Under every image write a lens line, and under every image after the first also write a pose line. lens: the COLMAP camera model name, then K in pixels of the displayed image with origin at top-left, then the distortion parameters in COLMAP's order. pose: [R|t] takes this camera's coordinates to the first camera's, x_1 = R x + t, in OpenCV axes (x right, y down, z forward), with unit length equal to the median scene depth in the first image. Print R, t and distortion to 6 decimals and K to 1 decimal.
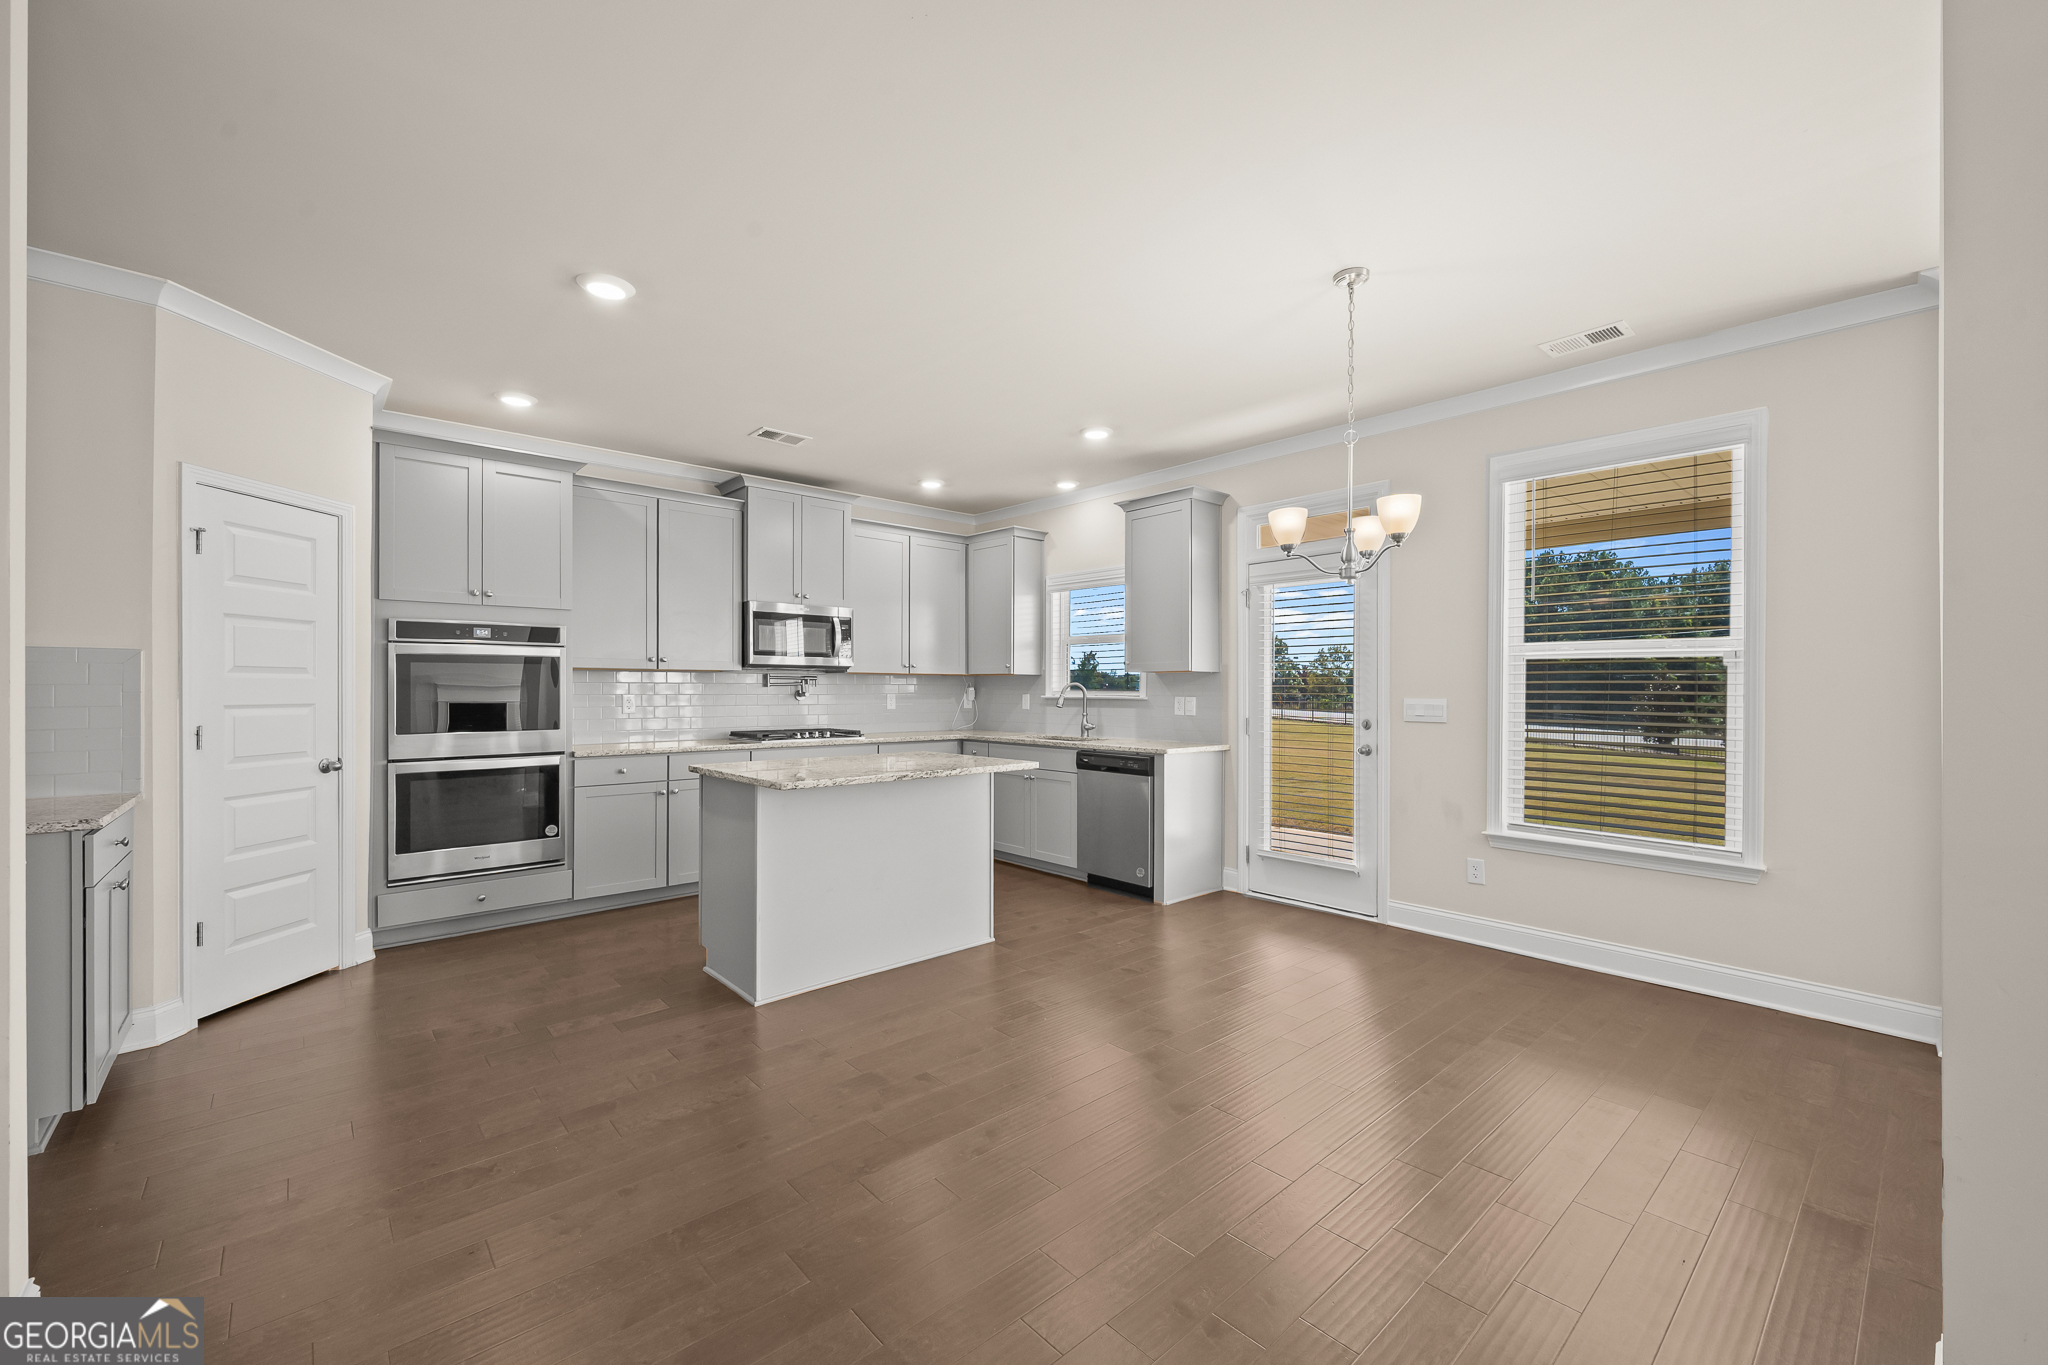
lens RADIAL K [[825.1, 0, 1057.9], [0, 825.1, 687.9], [0, 0, 1]] dist [-0.002049, 0.000130]
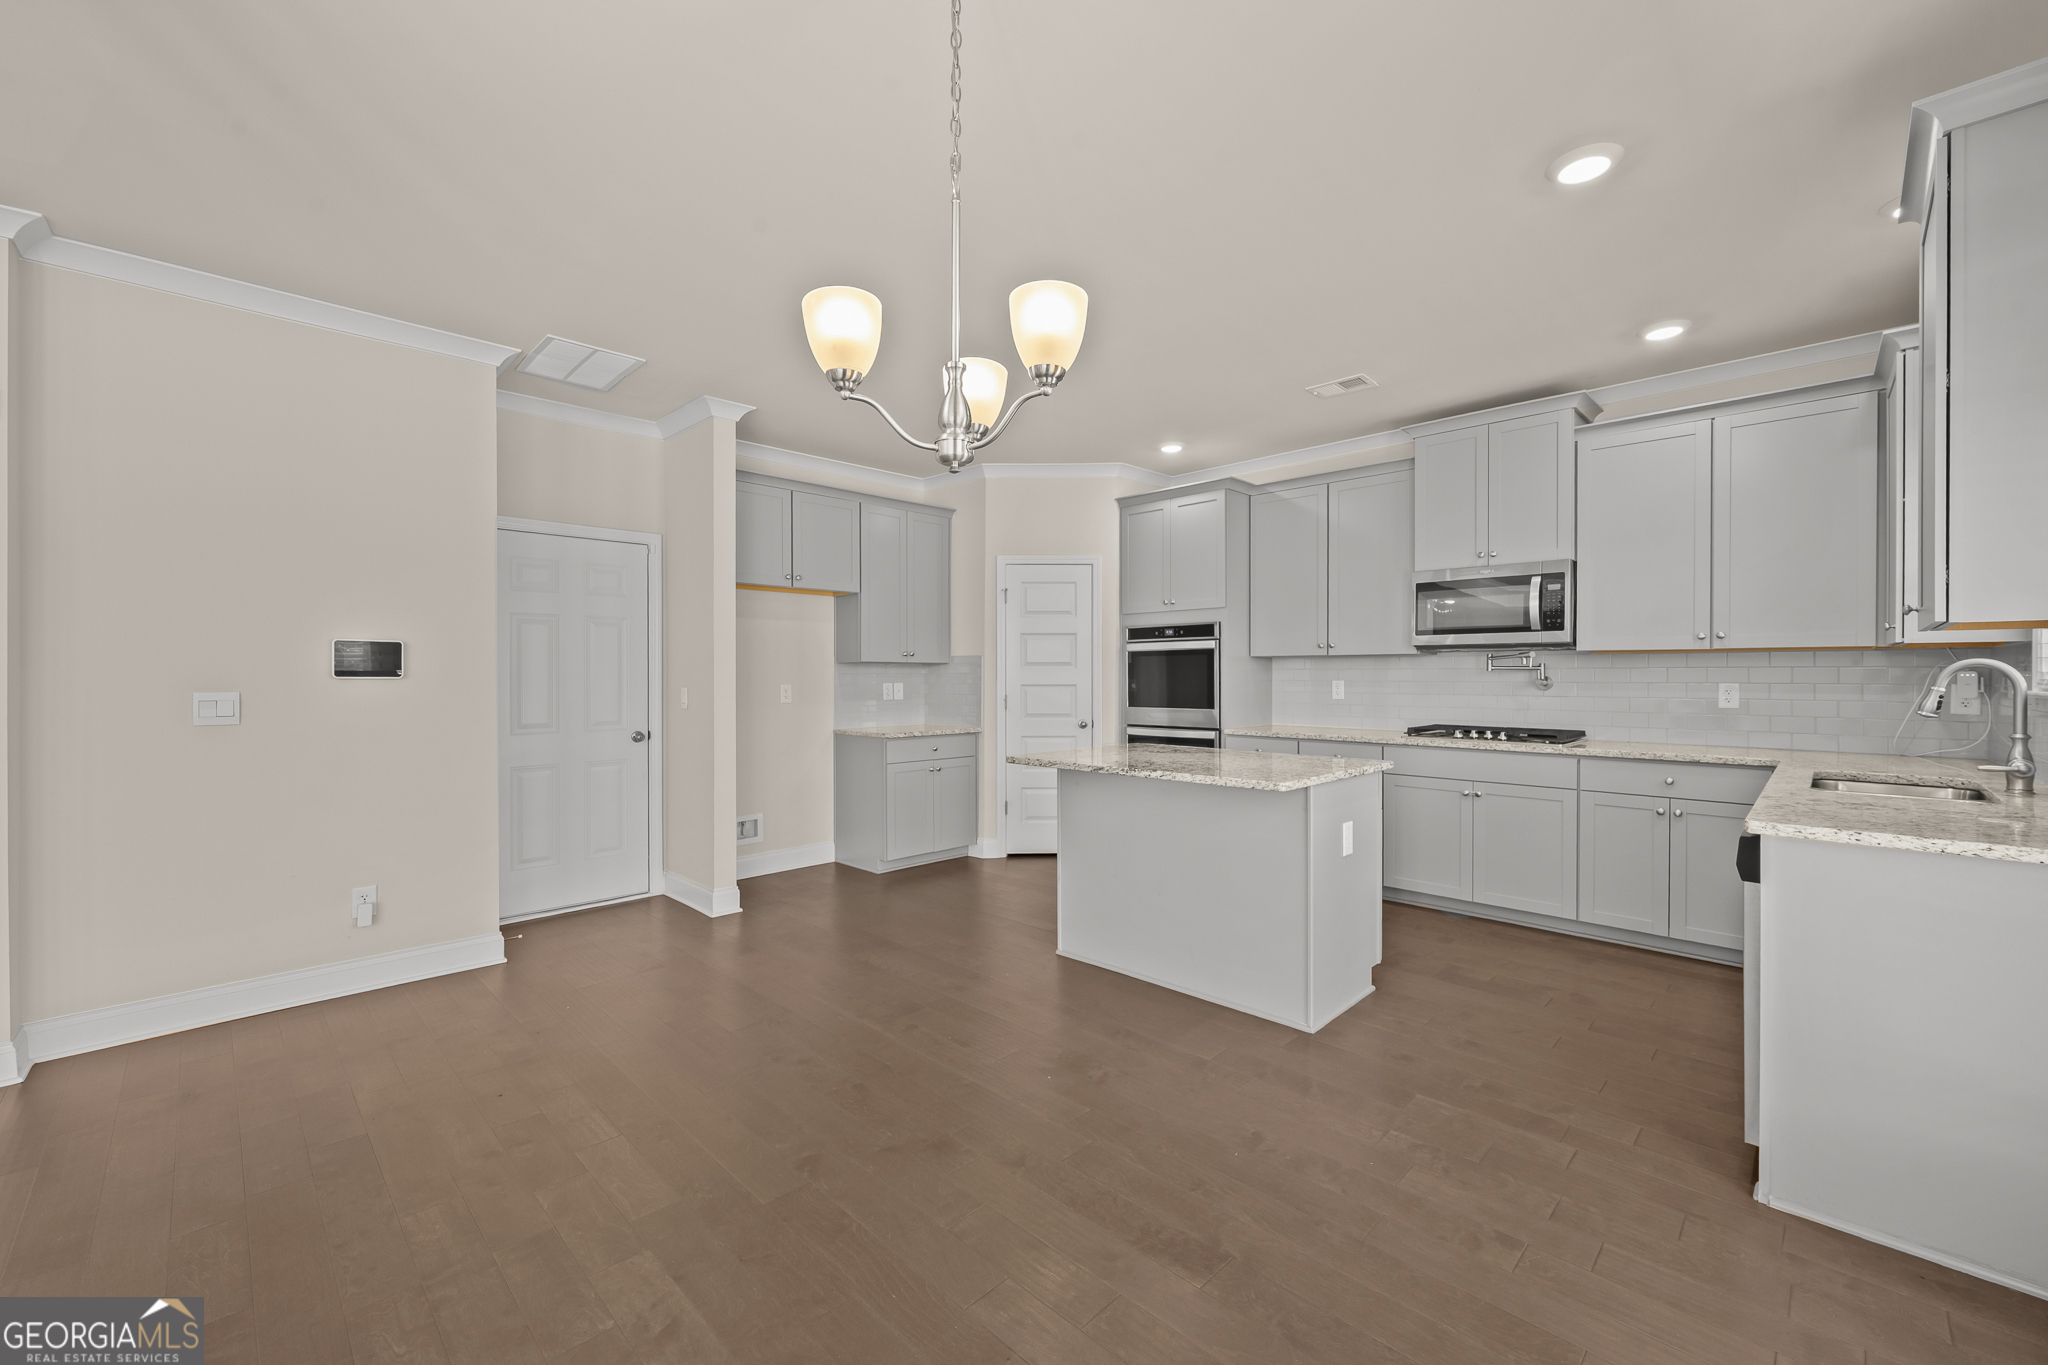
lens RADIAL K [[825.1, 0, 1002.0], [0, 825.1, 675.8], [0, 0, 1]] dist [-0.002049, 0.000130]
pose [[0.022039, -0.002839, -0.999753, 0.502134], [0.000704, 0.999996, -0.002824, 0.004440], [0.999757, -0.000642, 0.022041, 0.586196]]
